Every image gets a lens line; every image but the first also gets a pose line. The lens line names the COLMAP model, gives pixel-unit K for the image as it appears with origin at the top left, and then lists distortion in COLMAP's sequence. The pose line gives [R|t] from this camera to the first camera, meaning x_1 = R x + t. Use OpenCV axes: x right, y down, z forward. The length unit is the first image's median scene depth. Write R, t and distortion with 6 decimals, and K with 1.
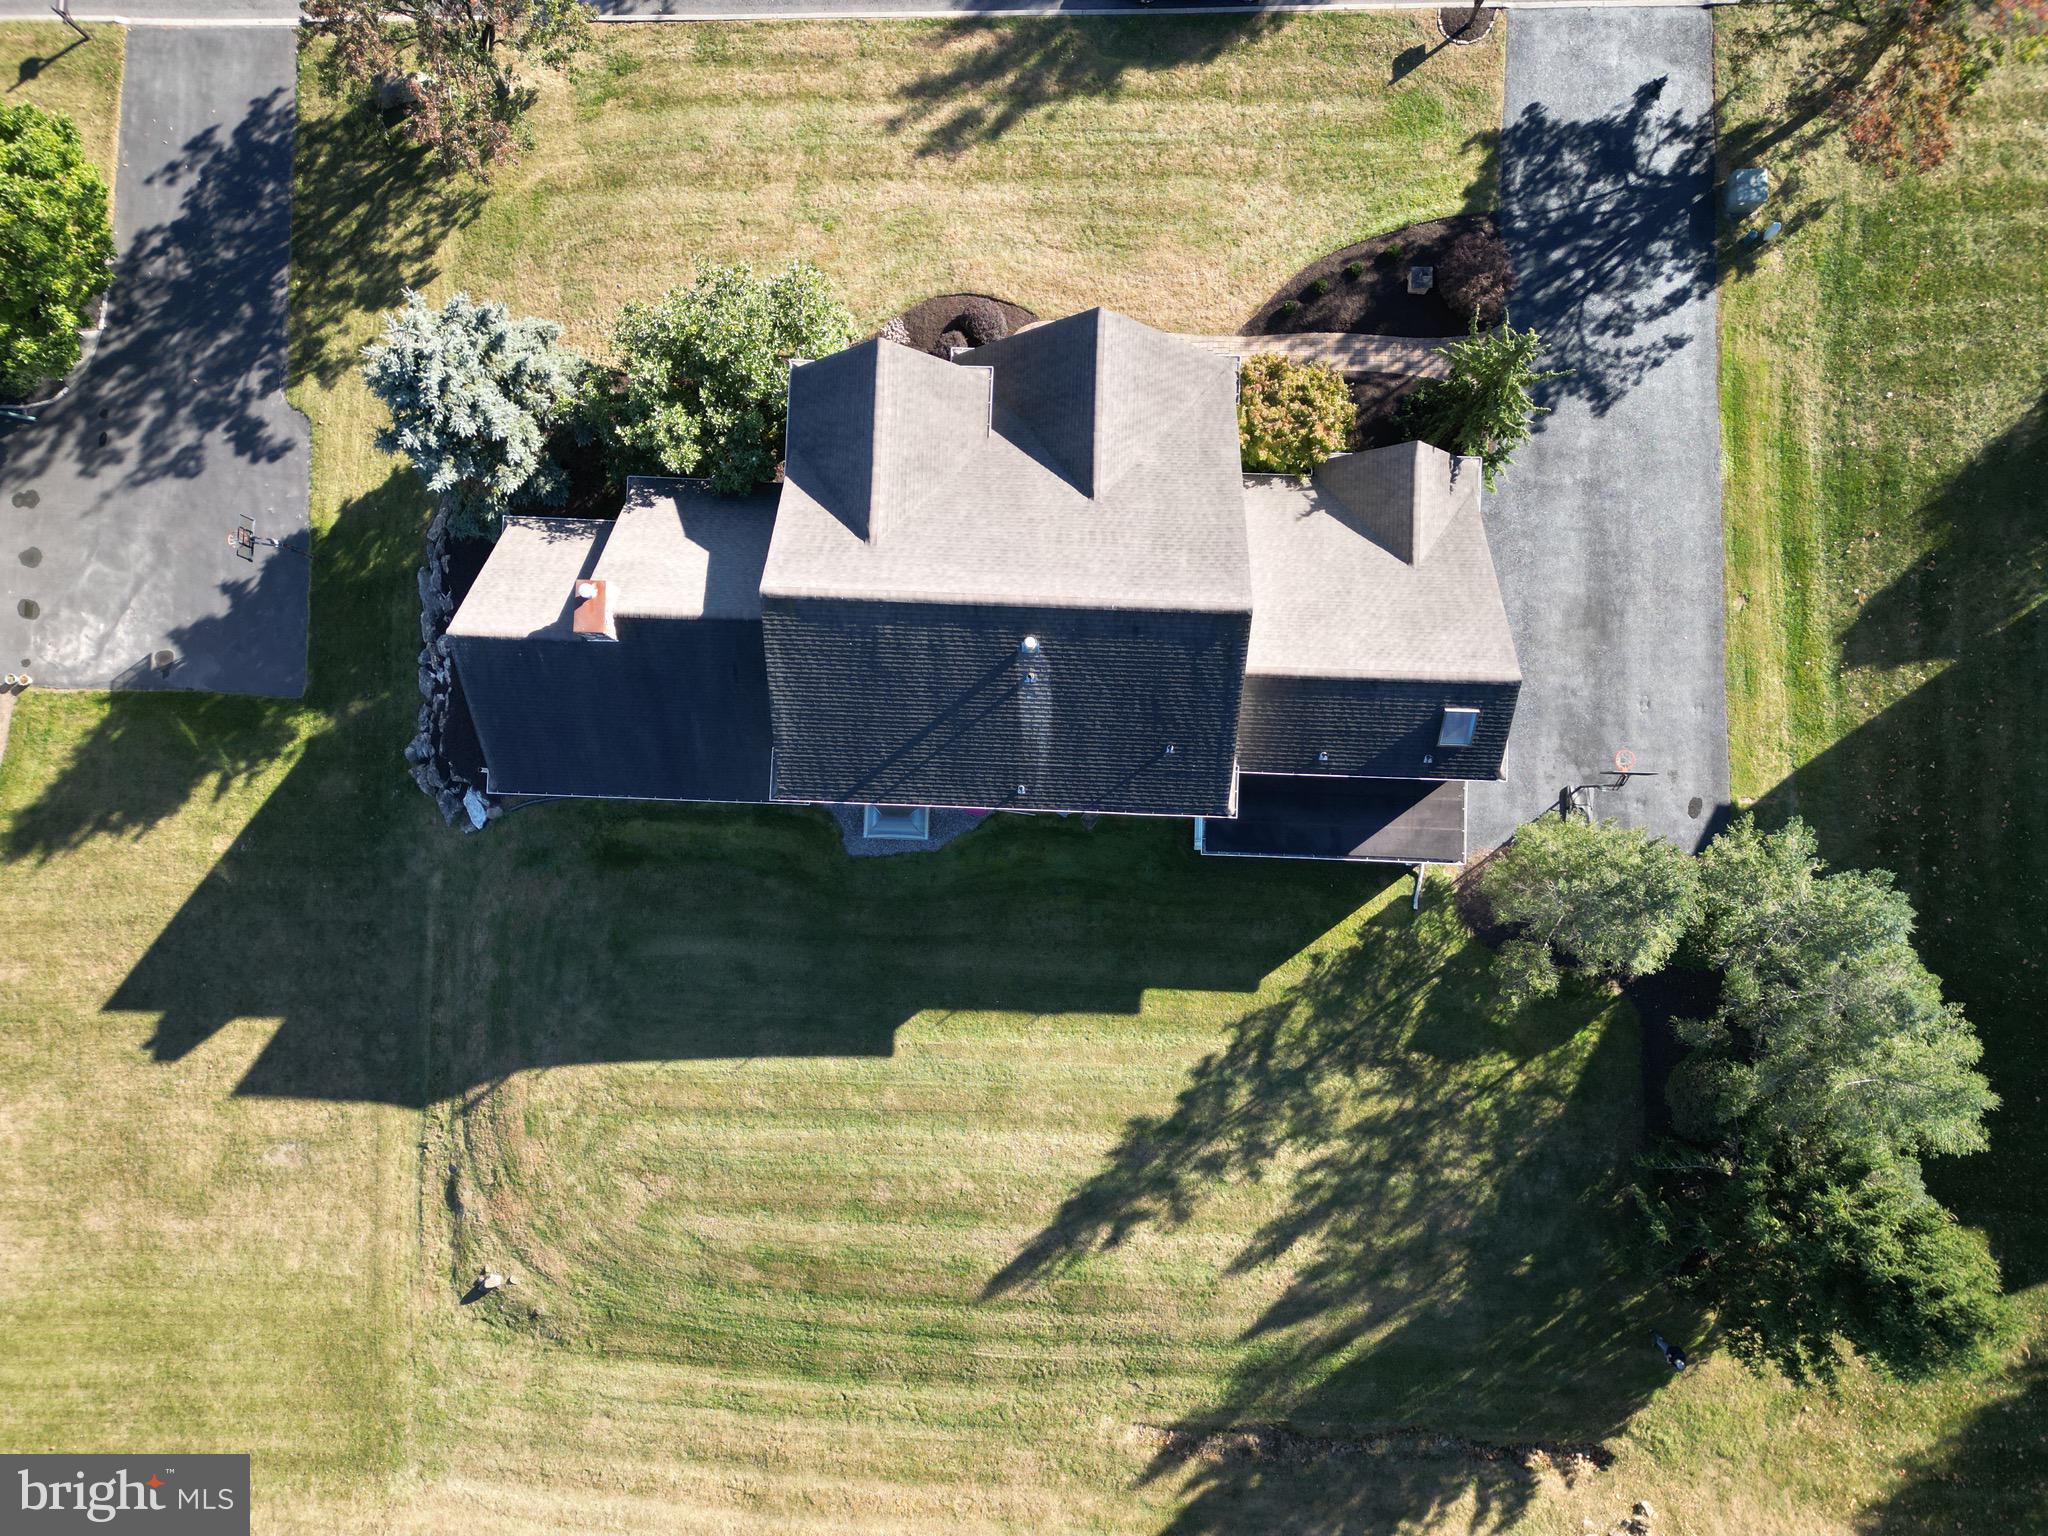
lens RADIAL K [[1446.0, 0, 1011.3], [0, 1446.0, 802.3], [0, 0, 1]] dist [0.064156, -0.066040]
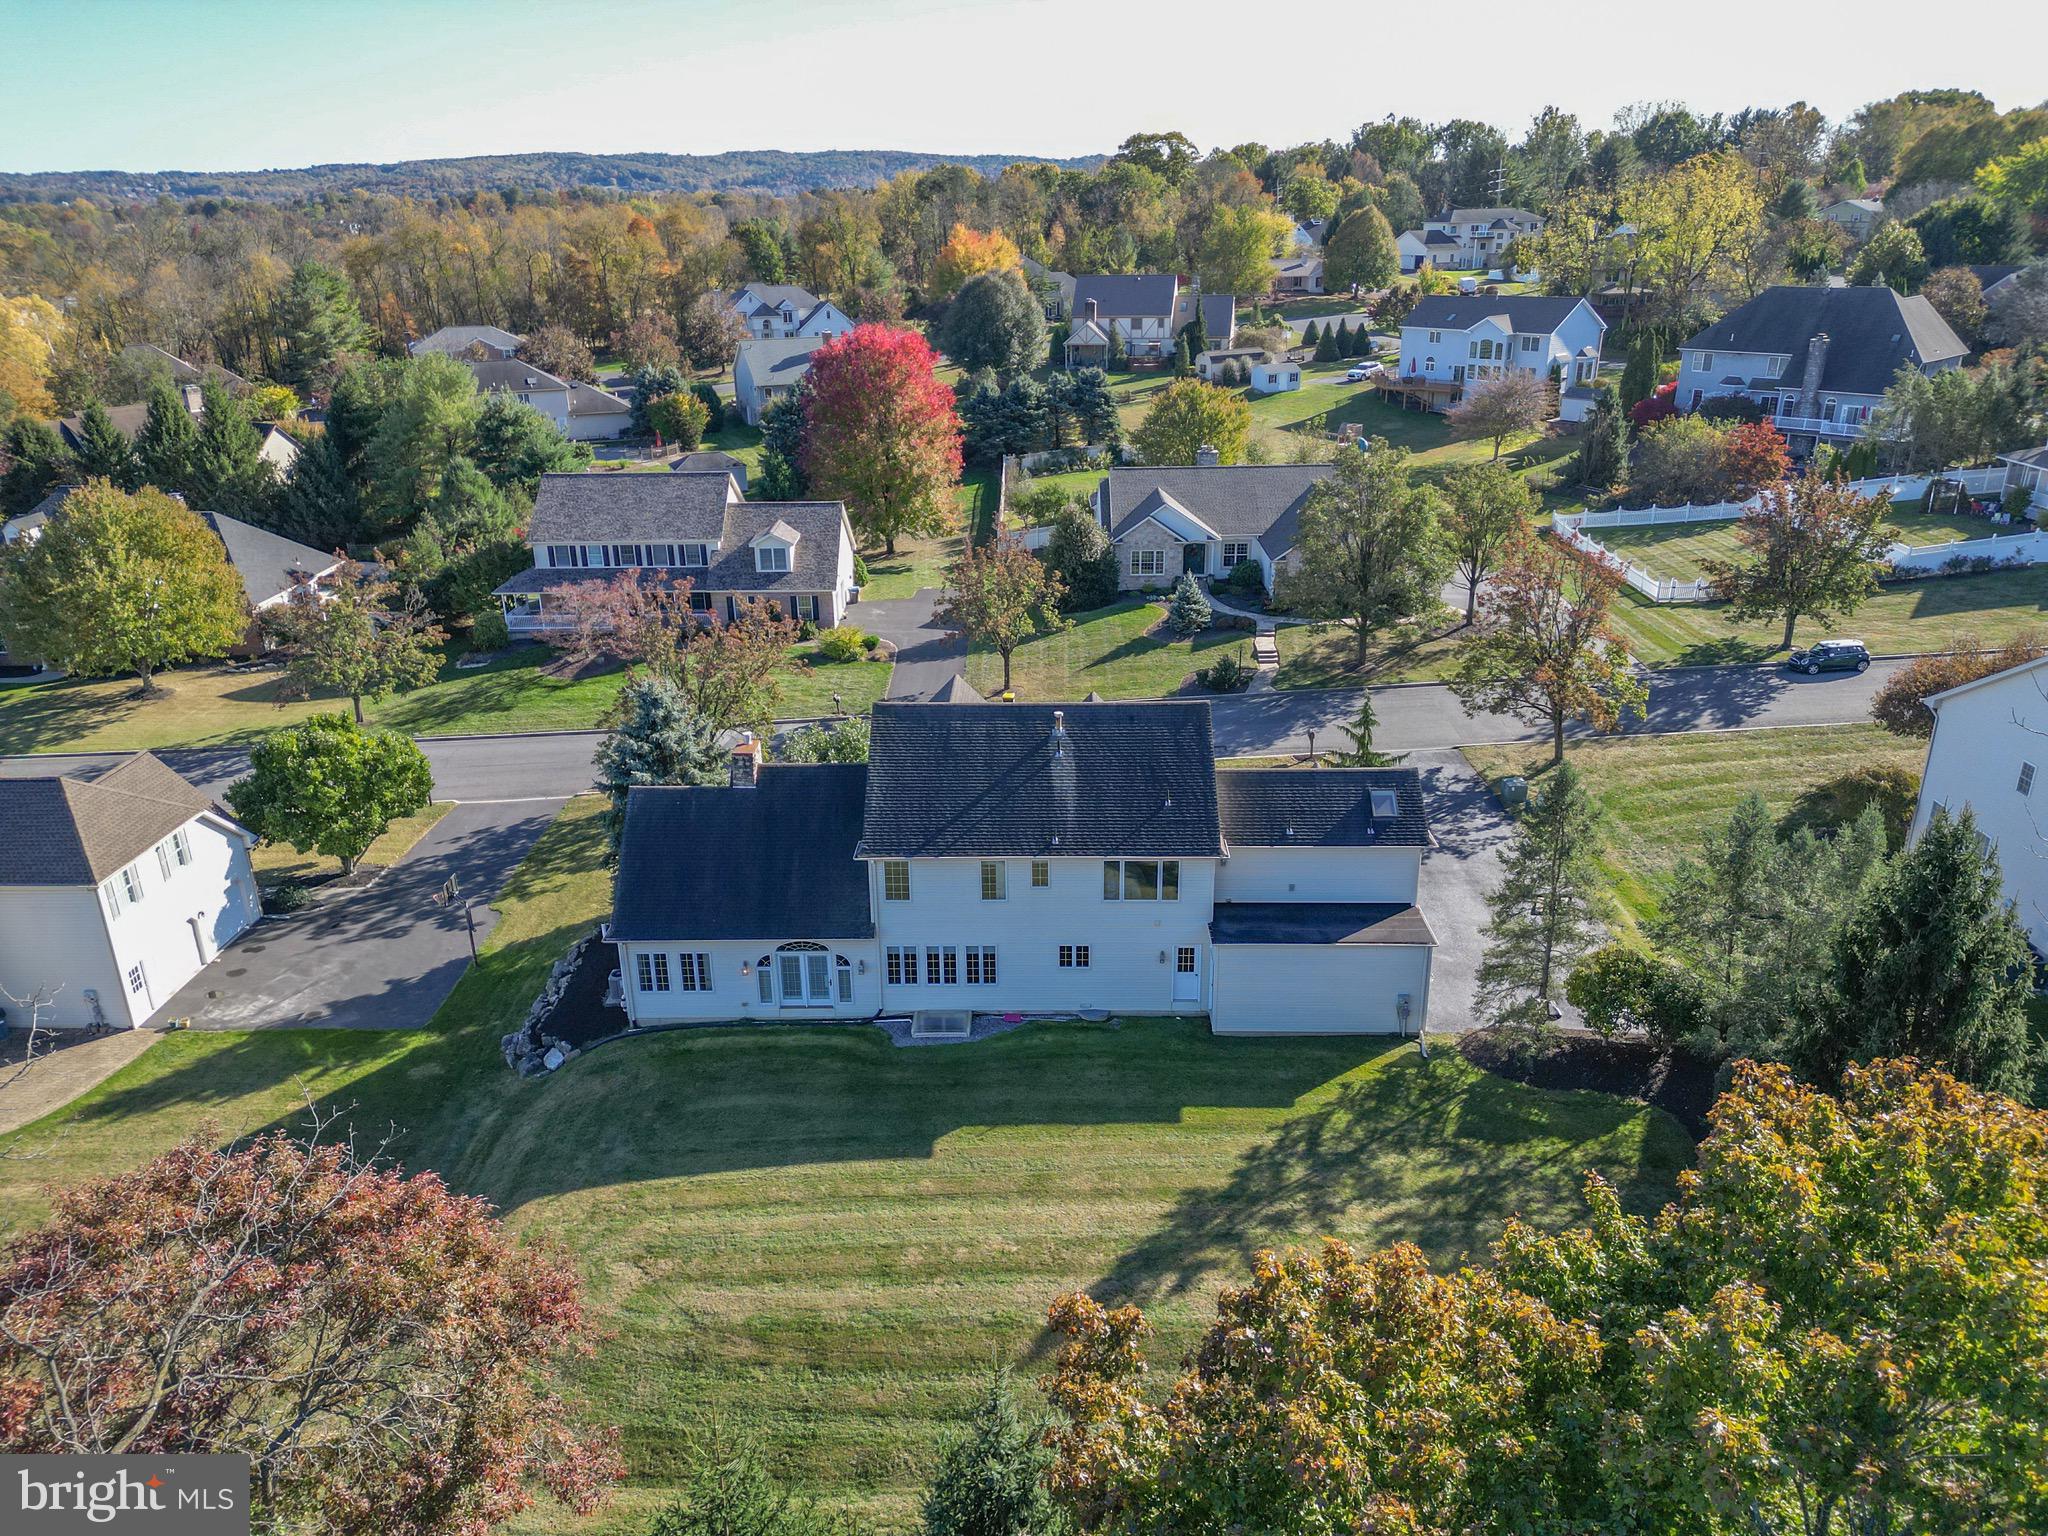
lens RADIAL K [[1446.0, 0, 1015.2], [0, 1446.0, 752.8], [0, 0, 1]] dist [0.064156, -0.066040]
pose [[0.999899, -0.000040, 0.014200, -0.039292], [0.013010, 0.403310, -0.914971, 0.955823], [-0.005691, 0.915064, 0.403269, 0.362397]]
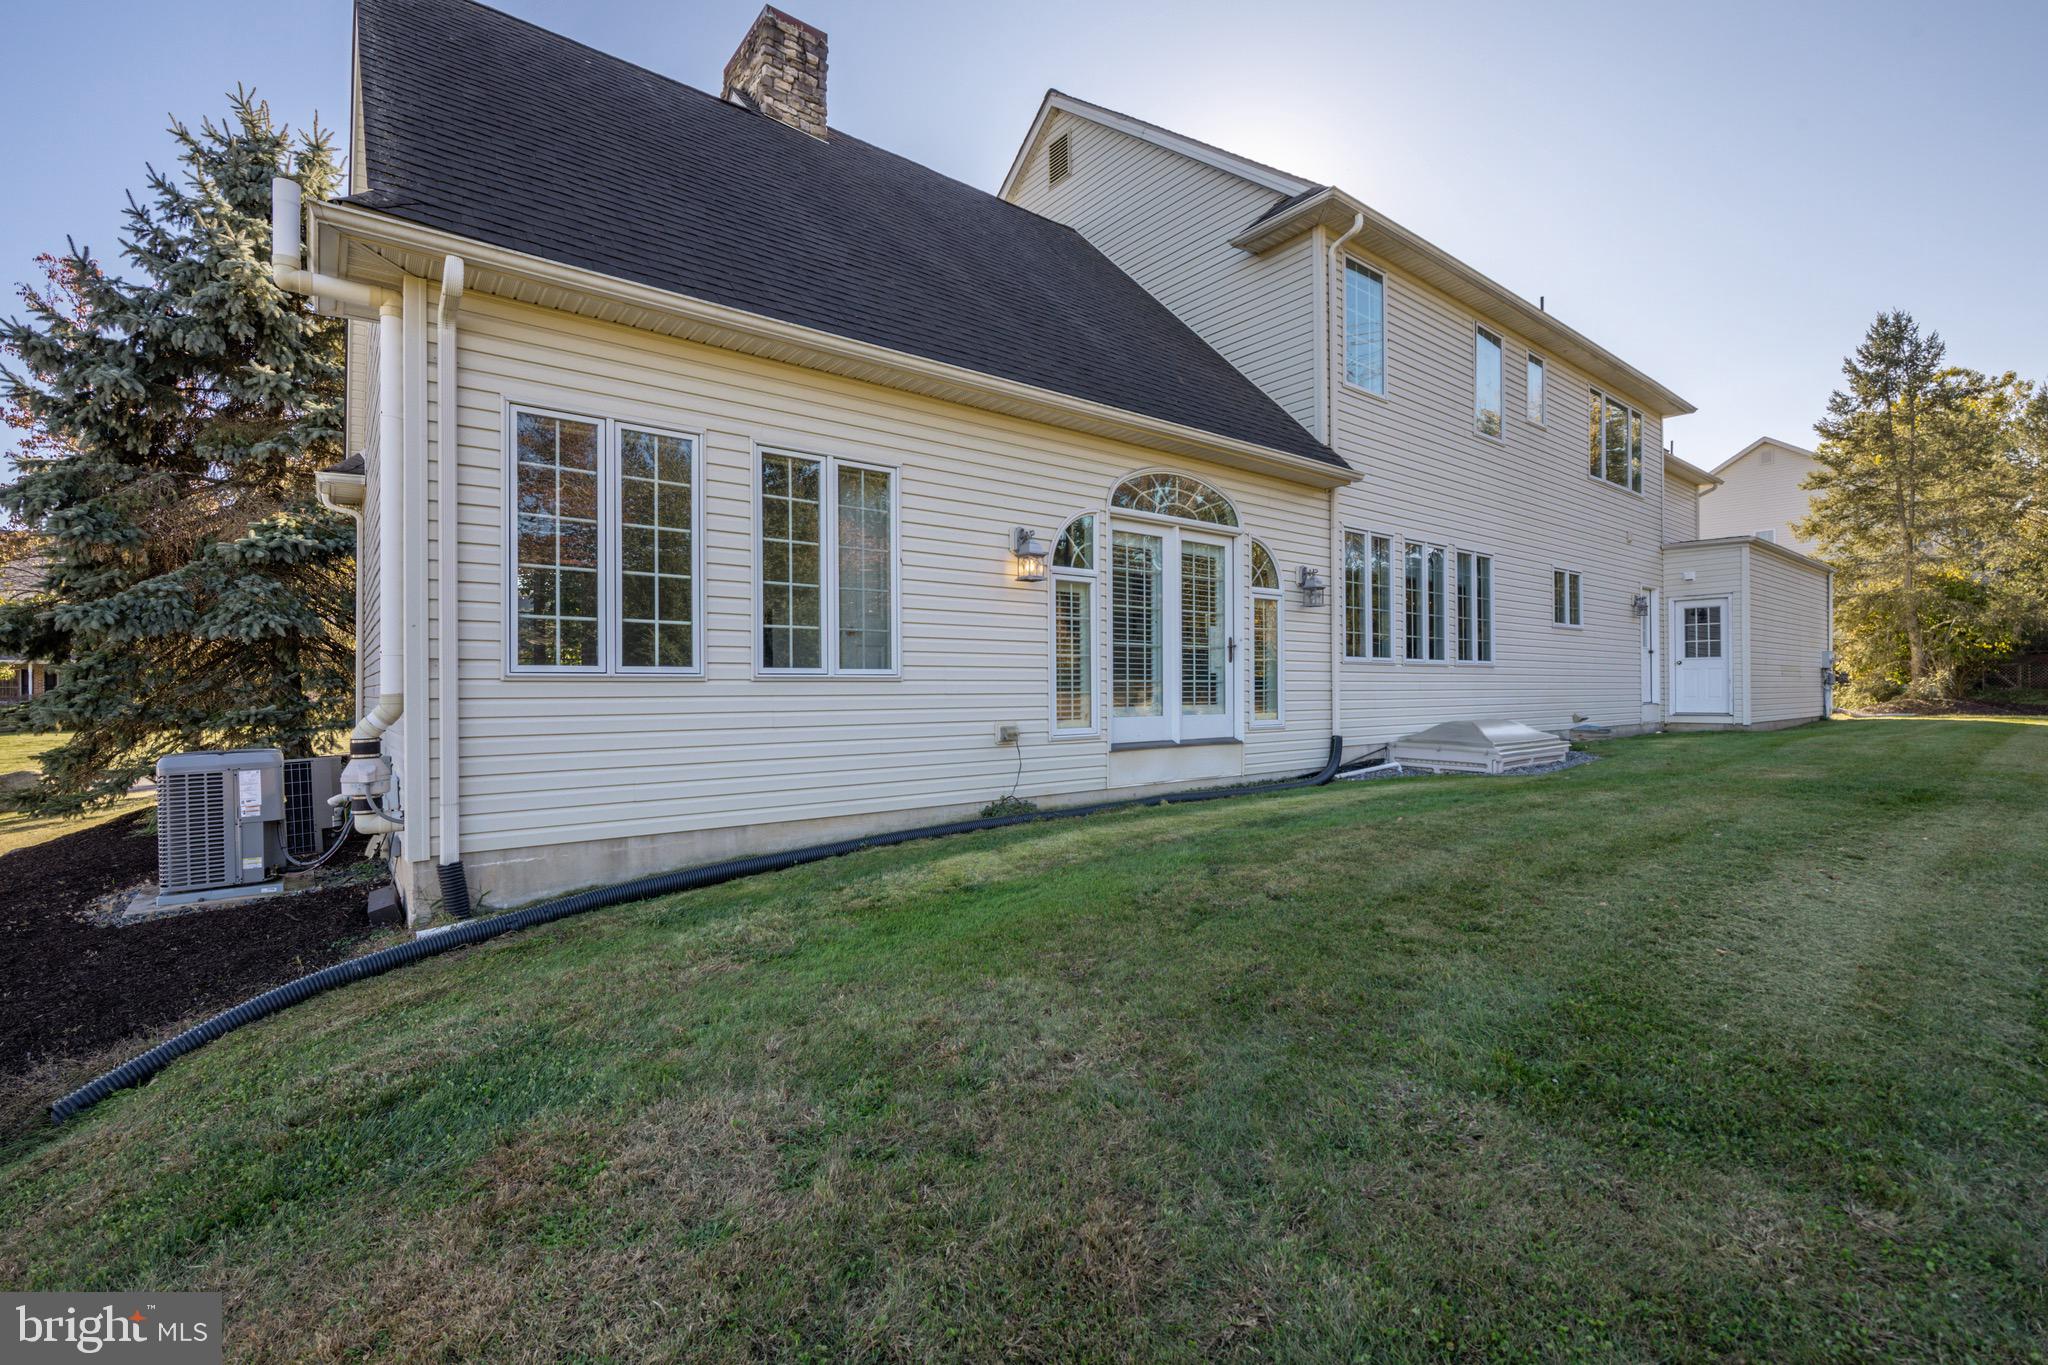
lens RADIAL K [[872.7, 0, 977.8], [0, 872.7, 691.0], [0, 0, 1]] dist [-0.002524, -0.000025]
pose [[0.778909, 0.018819, 0.626855, -0.339323], [0.625665, 0.045145, -0.778785, 0.115255], [-0.042955, 0.998803, 0.023389, 0.989183]]
